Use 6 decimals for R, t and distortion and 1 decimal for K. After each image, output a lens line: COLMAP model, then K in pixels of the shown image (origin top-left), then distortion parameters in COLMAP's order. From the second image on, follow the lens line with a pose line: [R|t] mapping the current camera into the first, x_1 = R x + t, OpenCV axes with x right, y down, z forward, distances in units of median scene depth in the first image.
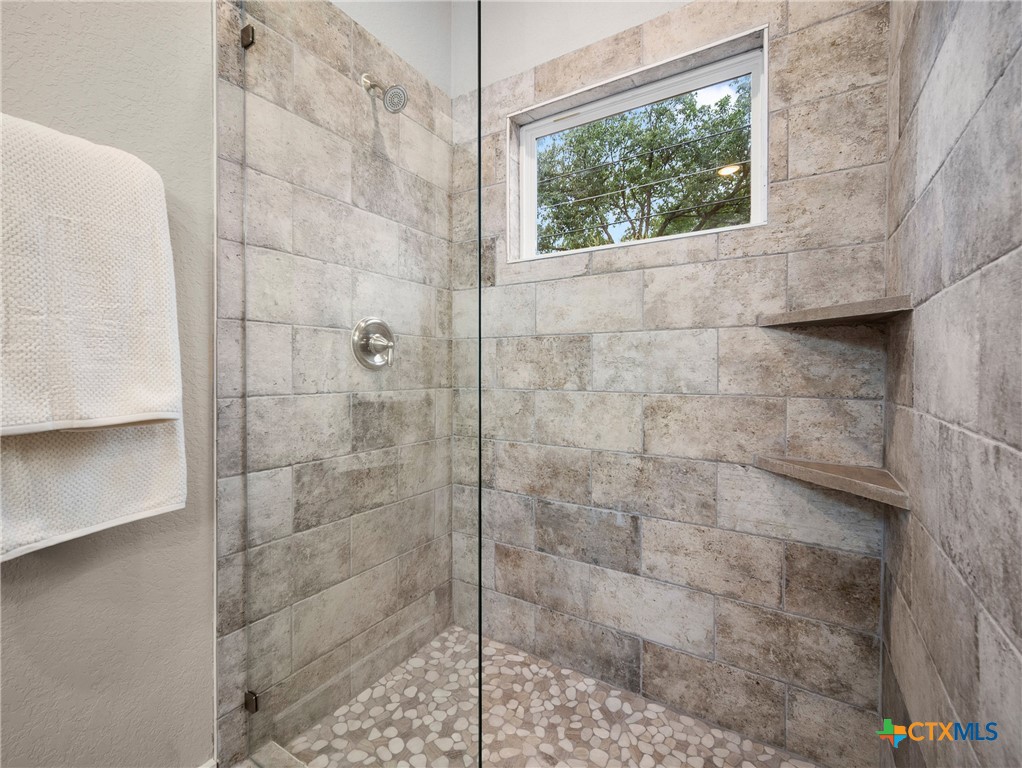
lens RADIAL K [[452.5, 0, 512.0], [0, 452.5, 372.0], [0, 0, 1]] dist [-0.001903, 0.001140]
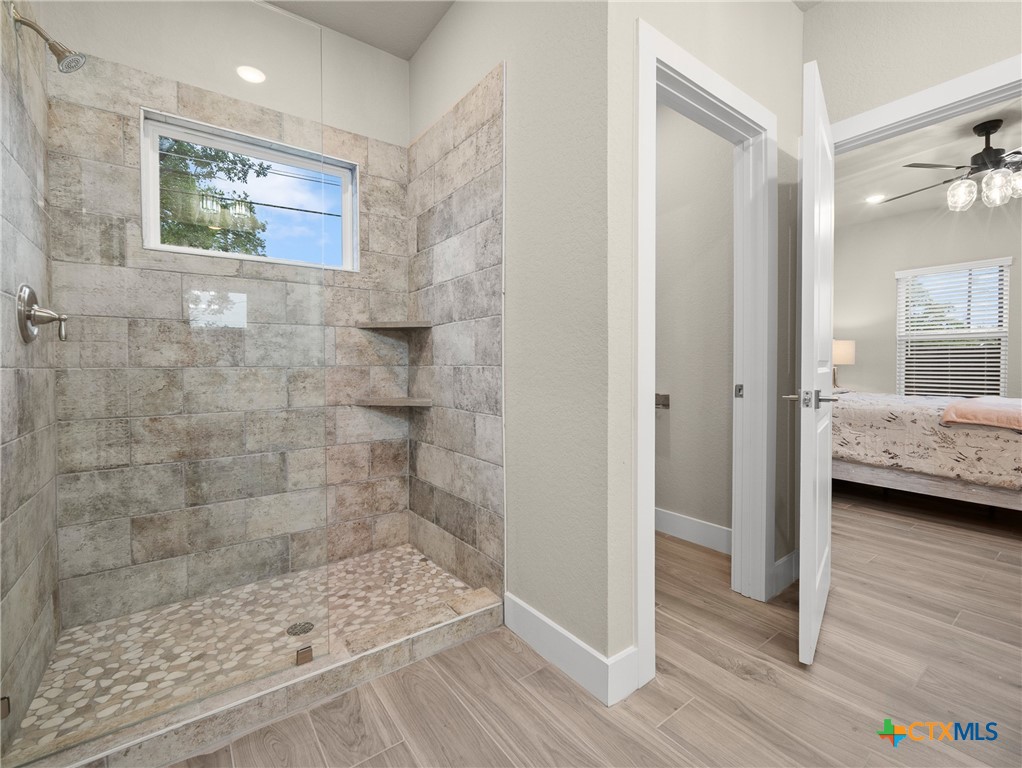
lens RADIAL K [[459.0, 0, 513.5], [0, 459.0, 373.5], [0, 0, 1]] dist [-0.002648, 0.000457]
pose [[0.364171, -0.018913, 0.931140, -0.849712], [0.013499, 0.999796, 0.015029, 0.057683], [-0.931234, 0.007096, 0.364352, -0.229548]]
